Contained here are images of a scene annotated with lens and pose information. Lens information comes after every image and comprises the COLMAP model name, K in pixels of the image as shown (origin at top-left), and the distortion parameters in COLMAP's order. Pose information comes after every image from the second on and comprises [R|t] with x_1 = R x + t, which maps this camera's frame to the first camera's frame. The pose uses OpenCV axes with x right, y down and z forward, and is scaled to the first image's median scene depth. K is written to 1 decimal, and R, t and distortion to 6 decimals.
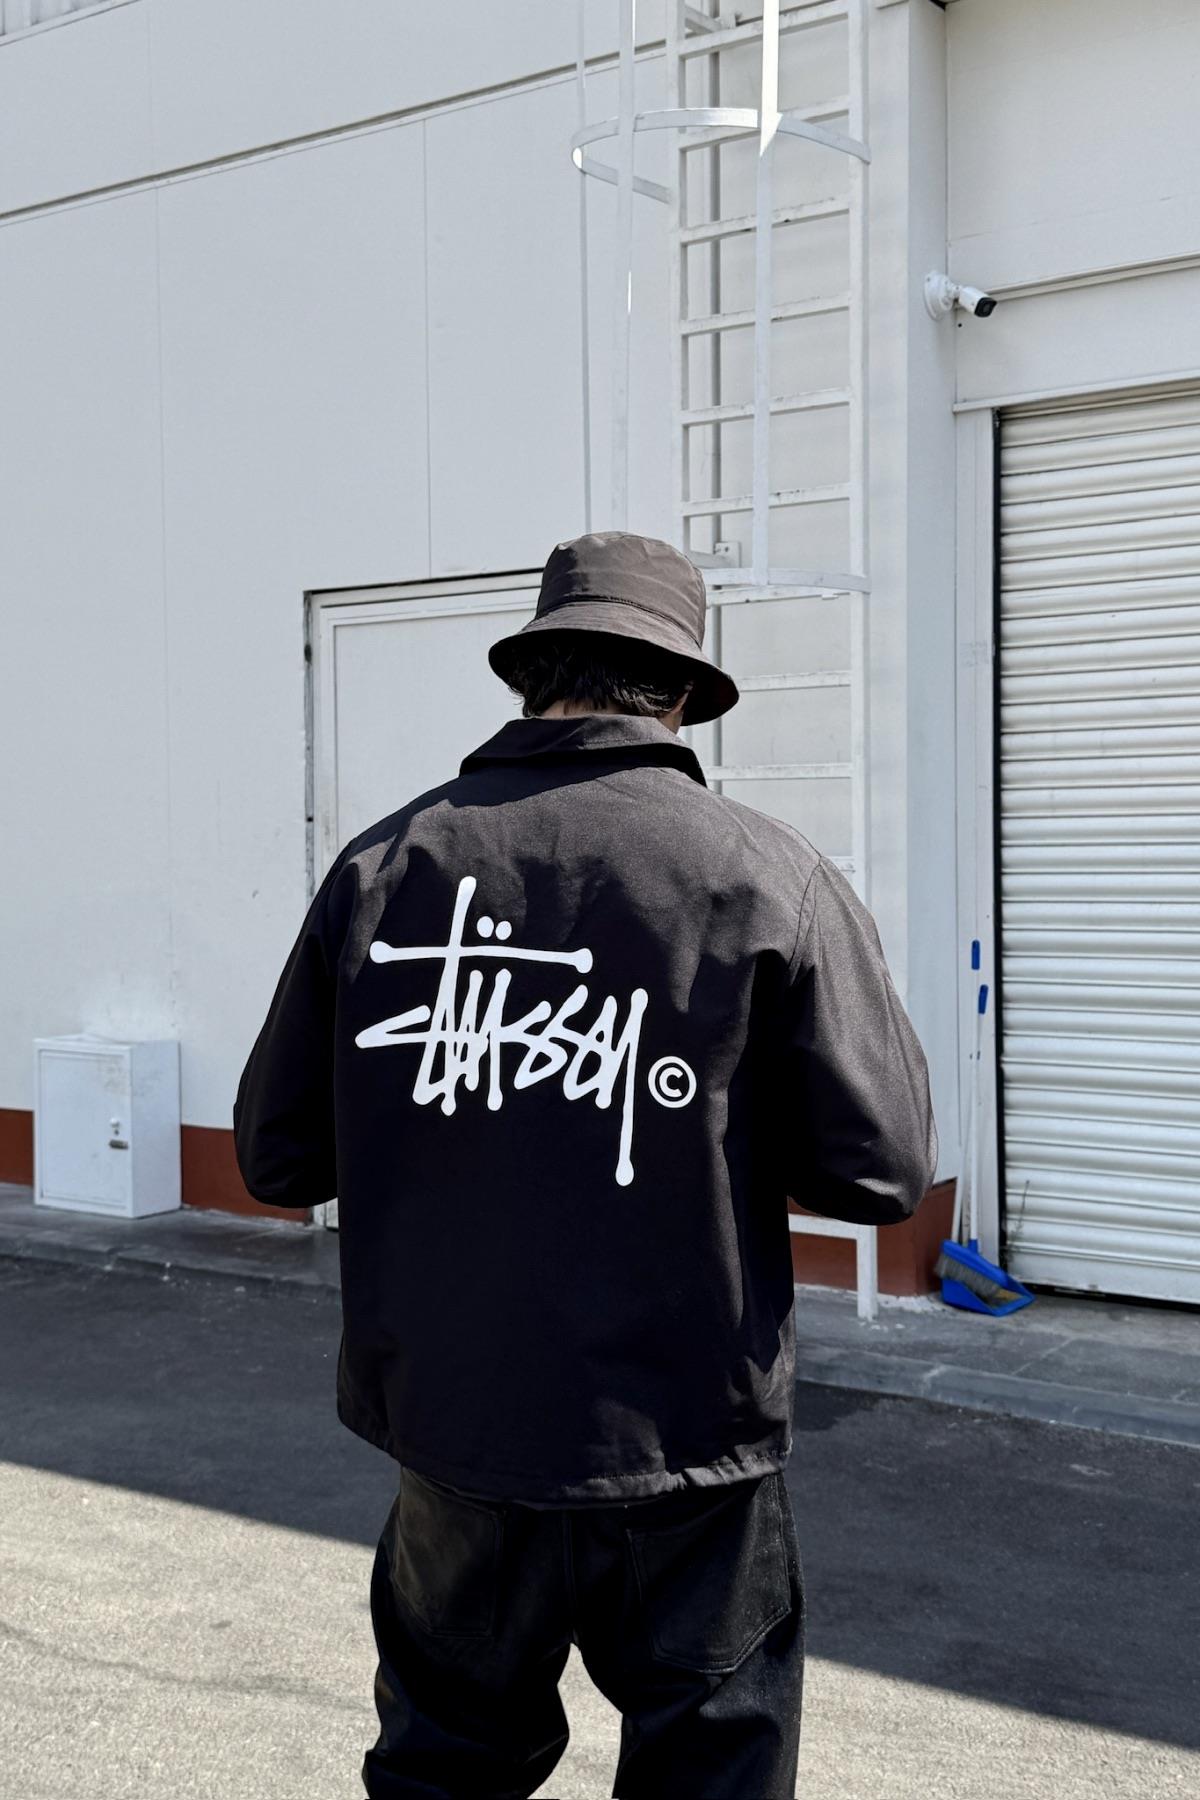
lens RADIAL K [[2160.3, 0, 590.1], [0, 2160.3, 894.3], [0, 0, 1]] dist [0.211768, -0.488615]
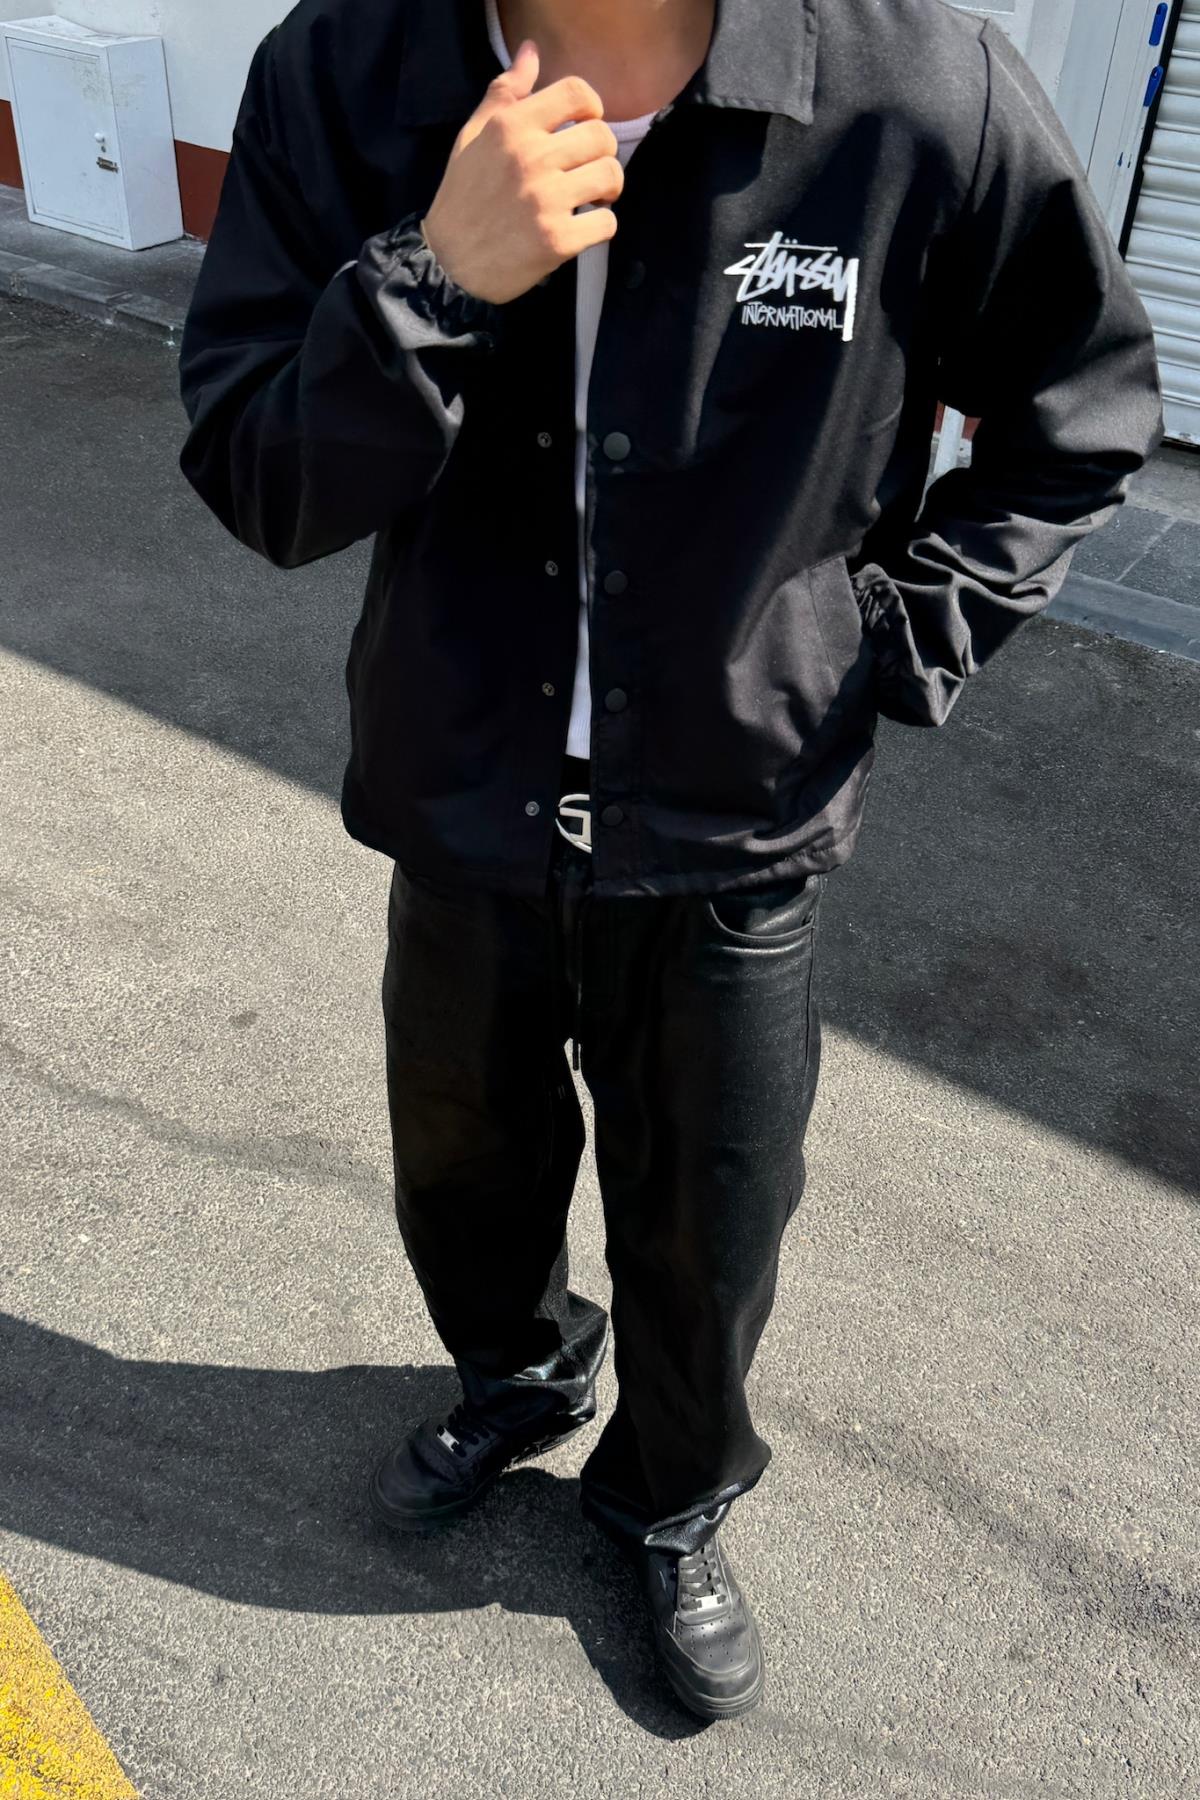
lens RADIAL K [[1521.0, 0, 587.5], [0, 1521.0, 918.0], [0, 0, 1]] dist [0.154298, -0.300028]
pose [[0.998693, 0.031291, 0.040417, -0.041225], [-0.049215, 0.802213, 0.595006, -0.033726], [-0.013805, -0.596218, 0.802704, 0.368666]]
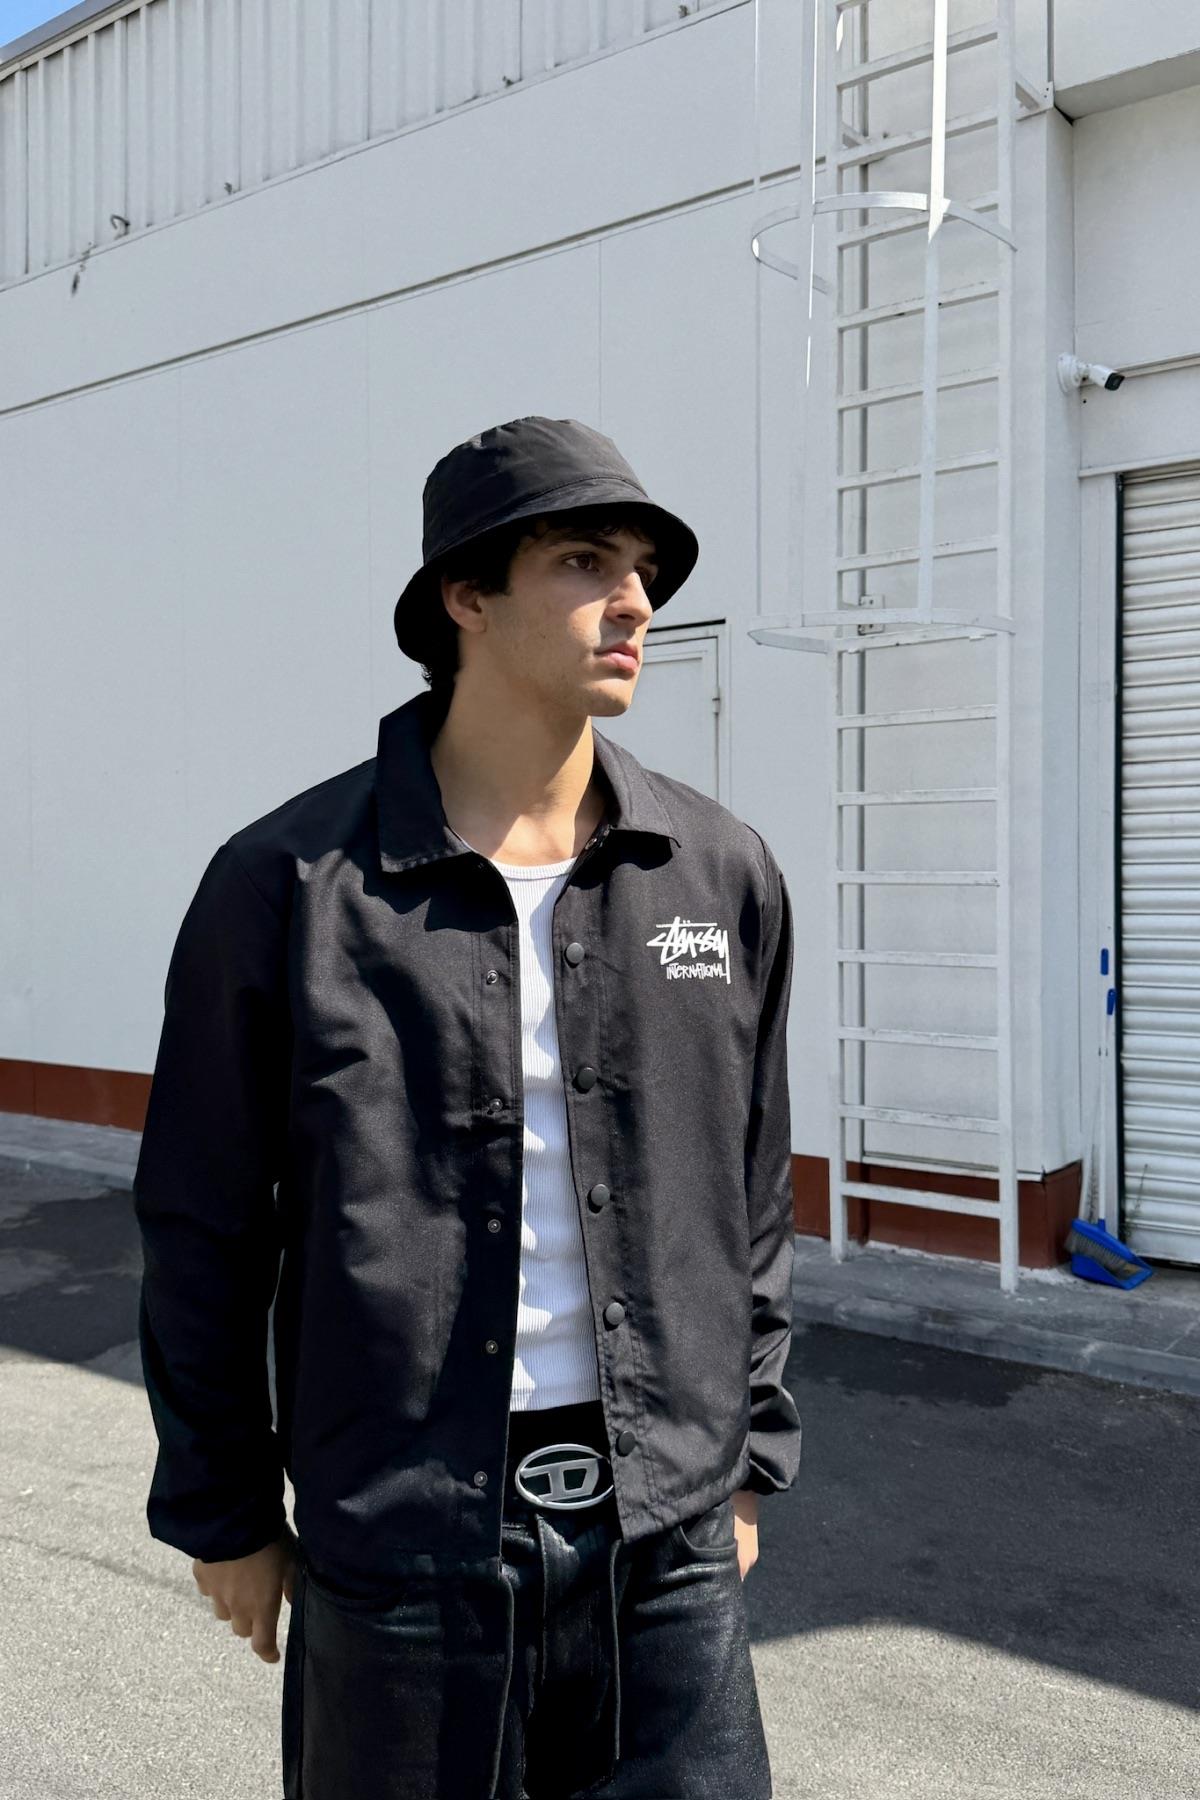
lens RADIAL K [[1577.0, 0, 593.1], [0, 1577.0, 895.6], [0, 0, 1]] dist [0.123040, -0.257366]
pose [[0.999584, 0.004870, -0.028419, -0.061045], [-0.005157, 0.999936, -0.010038, 0.003682], [0.028368, 0.010181, 0.999546, 0.181815]]
